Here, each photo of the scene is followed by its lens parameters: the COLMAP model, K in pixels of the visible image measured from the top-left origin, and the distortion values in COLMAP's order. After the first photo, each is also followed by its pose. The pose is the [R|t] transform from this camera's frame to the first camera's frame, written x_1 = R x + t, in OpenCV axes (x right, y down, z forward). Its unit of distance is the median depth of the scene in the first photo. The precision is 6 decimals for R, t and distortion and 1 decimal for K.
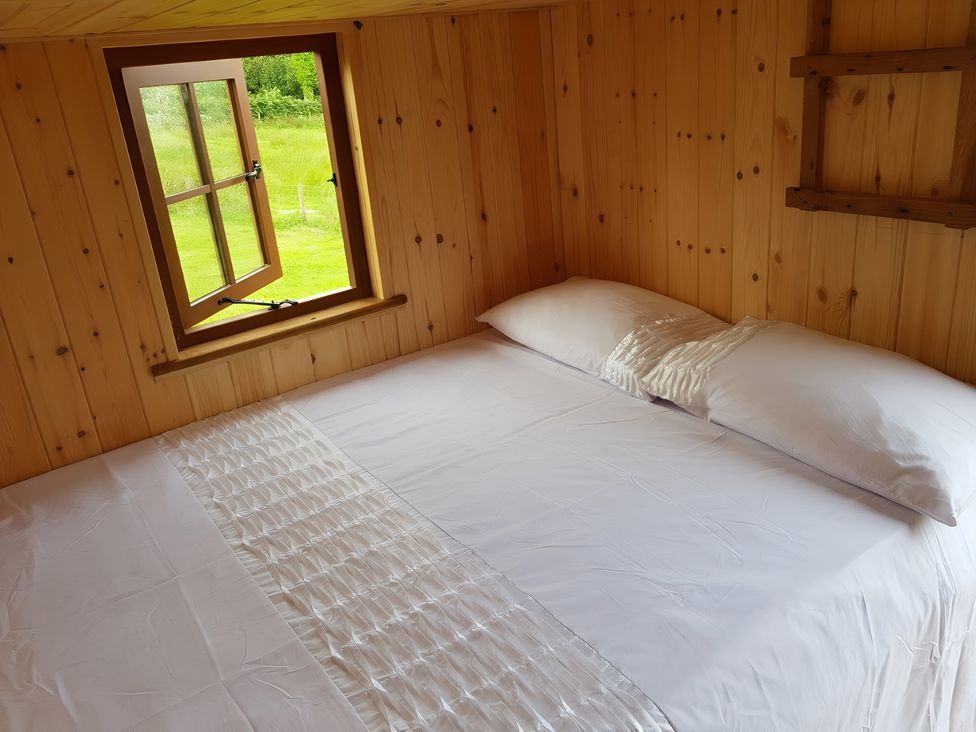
lens RADIAL K [[770.2, 0, 491.2], [0, 770.2, 365.2], [0, 0, 1]] dist [-0.014271, 0.003525]
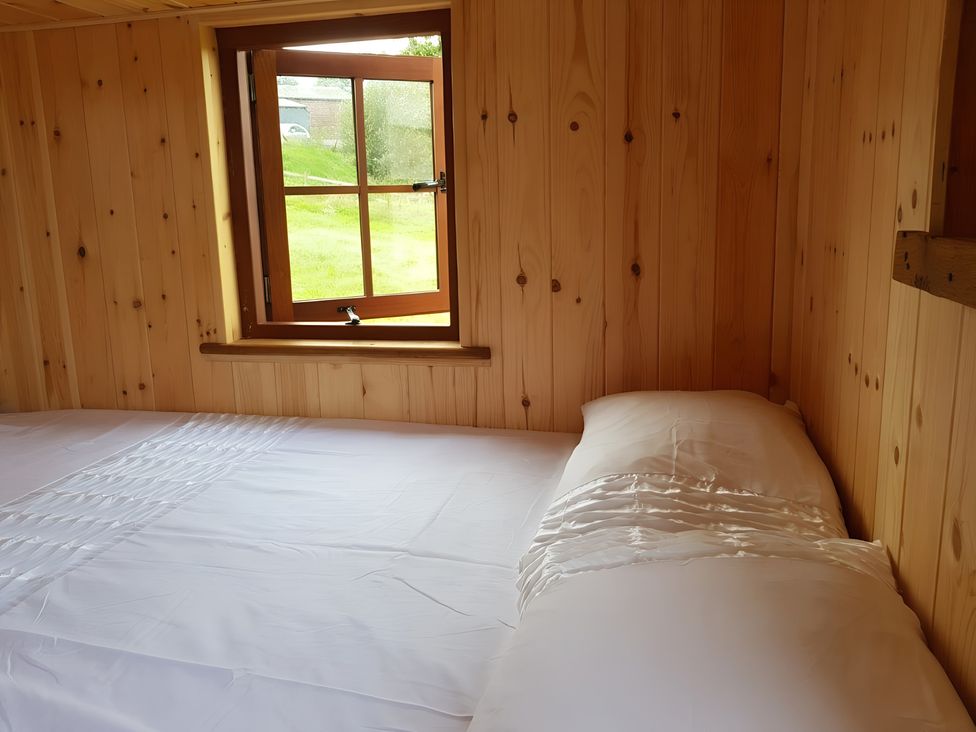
lens RADIAL K [[770.2, 0, 488.9], [0, 770.2, 363.3], [0, 0, 1]] dist [-0.014271, 0.003525]
pose [[0.641565, 0.223989, -0.733637, 0.458022], [-0.318677, 0.947803, 0.010694, -0.088132], [0.697739, 0.226932, 0.679458, 0.511242]]
